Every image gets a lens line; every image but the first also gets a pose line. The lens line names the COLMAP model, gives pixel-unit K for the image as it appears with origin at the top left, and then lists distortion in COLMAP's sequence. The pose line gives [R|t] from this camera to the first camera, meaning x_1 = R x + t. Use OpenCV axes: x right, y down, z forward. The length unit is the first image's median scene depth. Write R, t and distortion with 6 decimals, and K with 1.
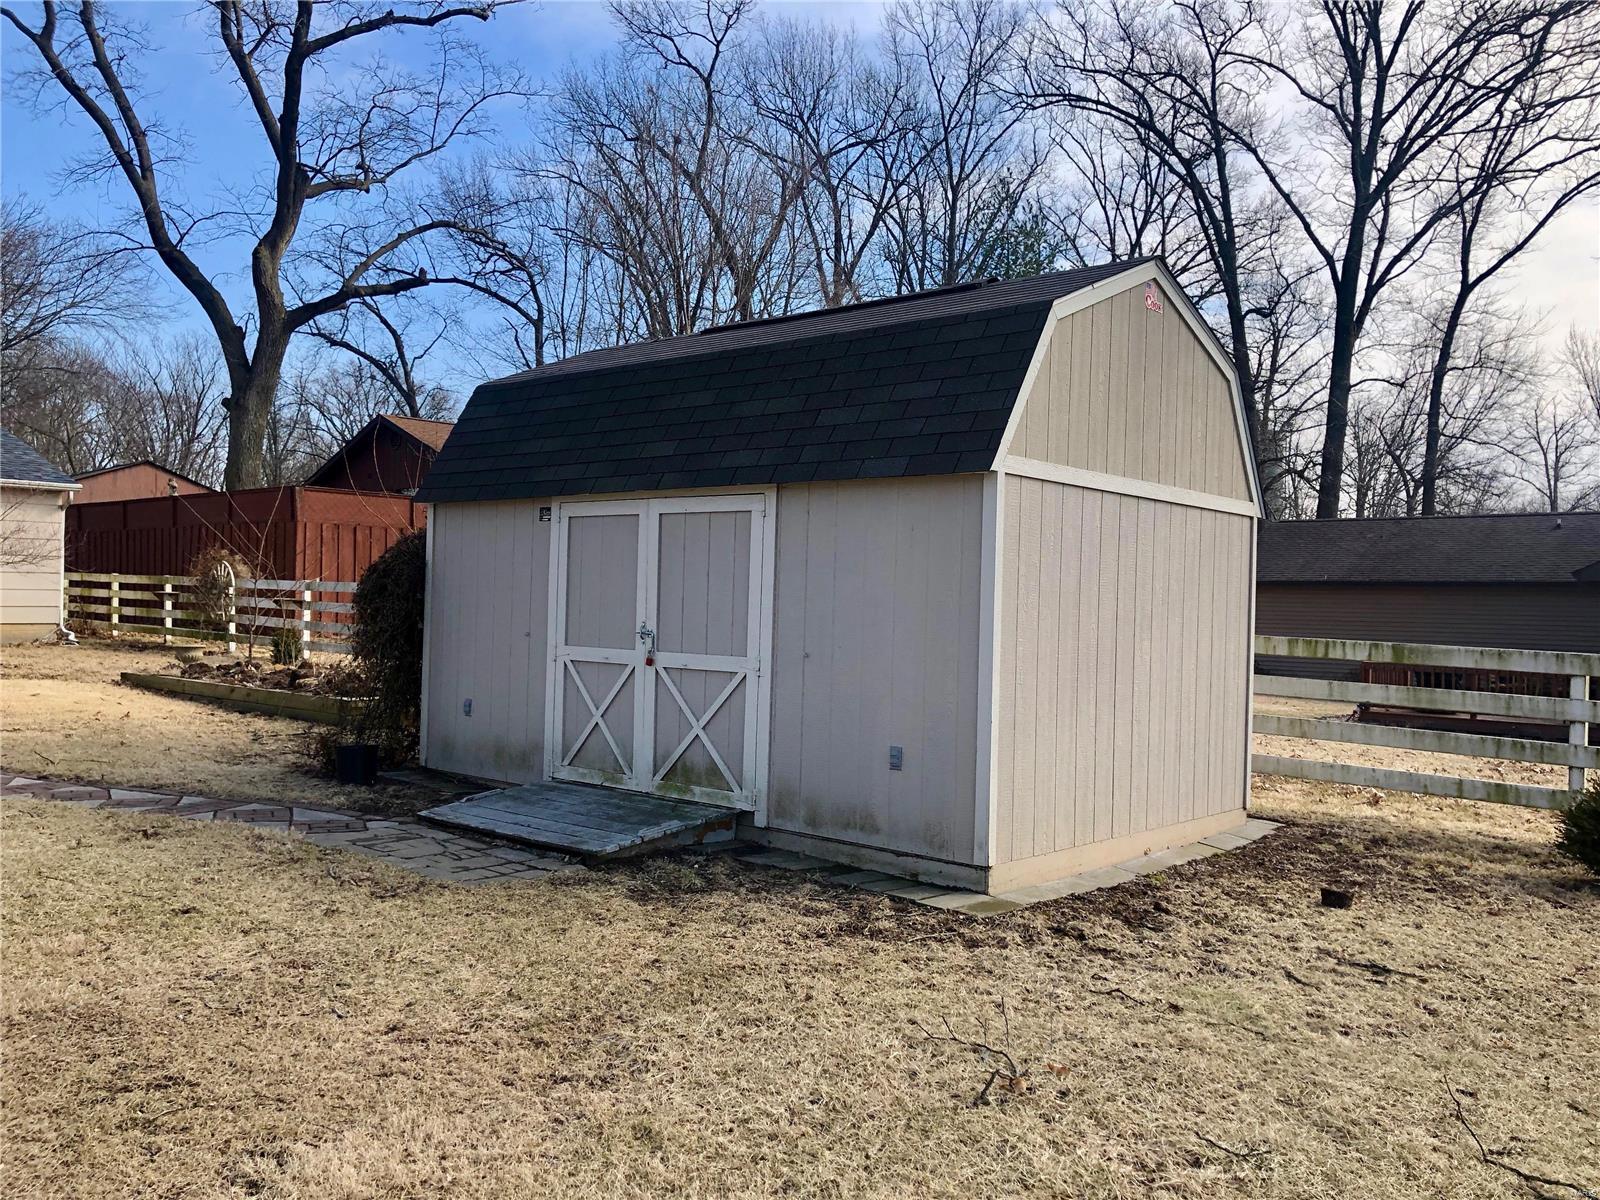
lens RADIAL K [[1305.0, 0, 816.1], [0, 1305.0, 599.6], [0, 0, 1]] dist [0.040021, -0.036513]
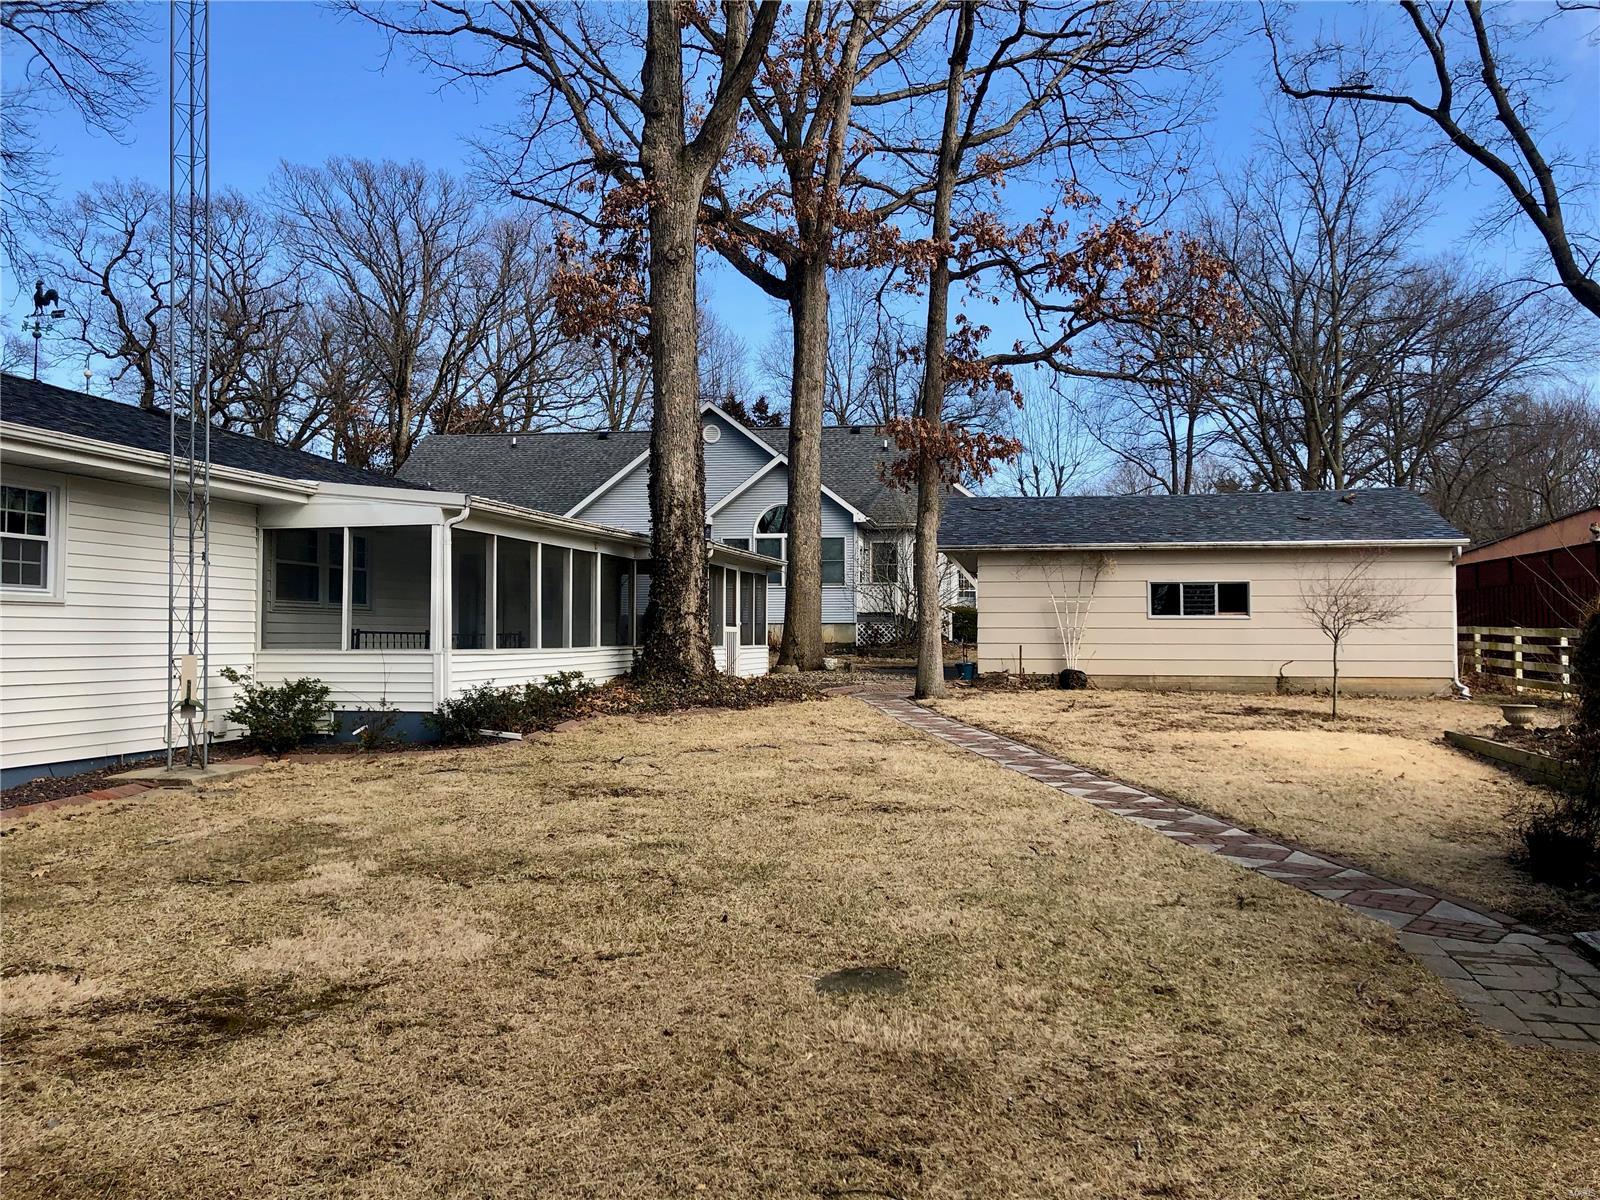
lens RADIAL K [[1305.0, 0, 802.6], [0, 1305.0, 587.4], [0, 0, 1]] dist [0.040021, -0.036513]
pose [[0.495723, -0.046607, -0.867229, 0.051503], [0.004329, 0.998679, -0.051196, -0.001676], [0.868470, 0.021624, 0.495270, 0.066583]]
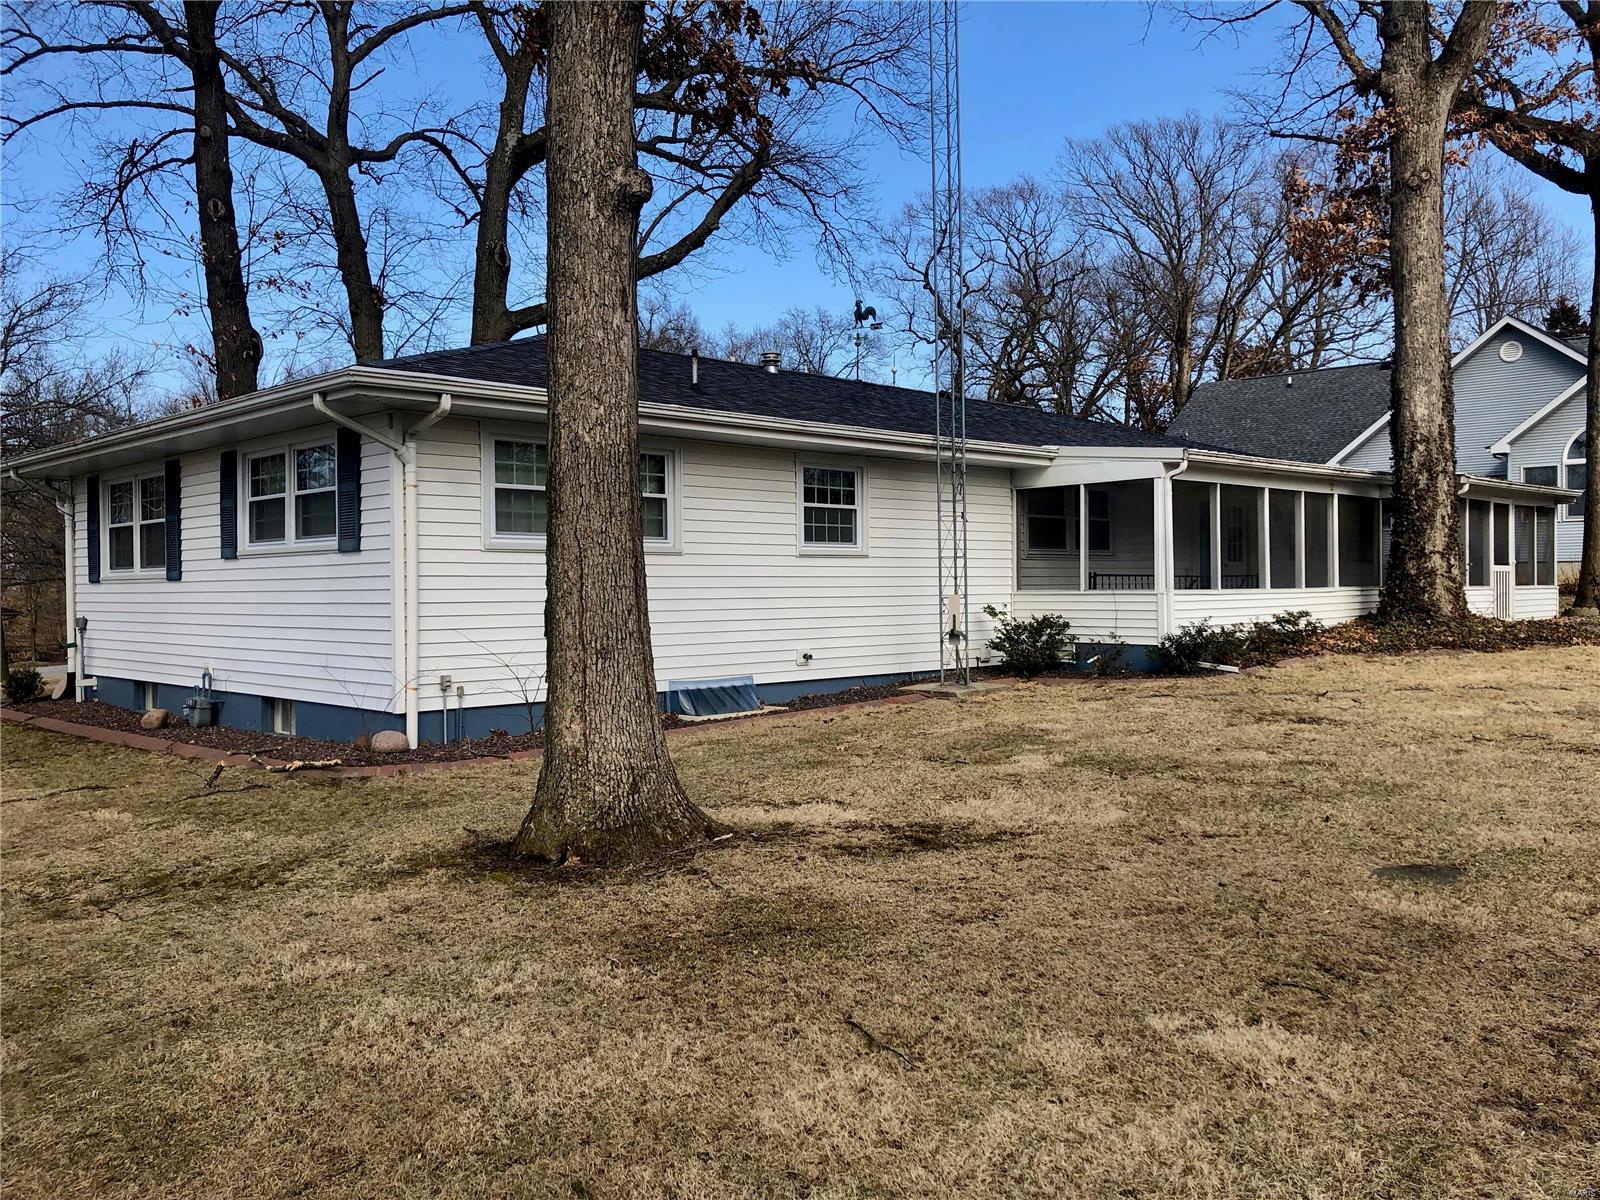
lens RADIAL K [[1305.0, 0, 798.7], [0, 1305.0, 603.9], [0, 0, 1]] dist [0.040021, -0.036513]
pose [[-0.082798, 0.001956, -0.996564, 0.122774], [0.004802, 0.999987, 0.001564, 0.000417], [0.996555, -0.004656, -0.082807, 0.087870]]
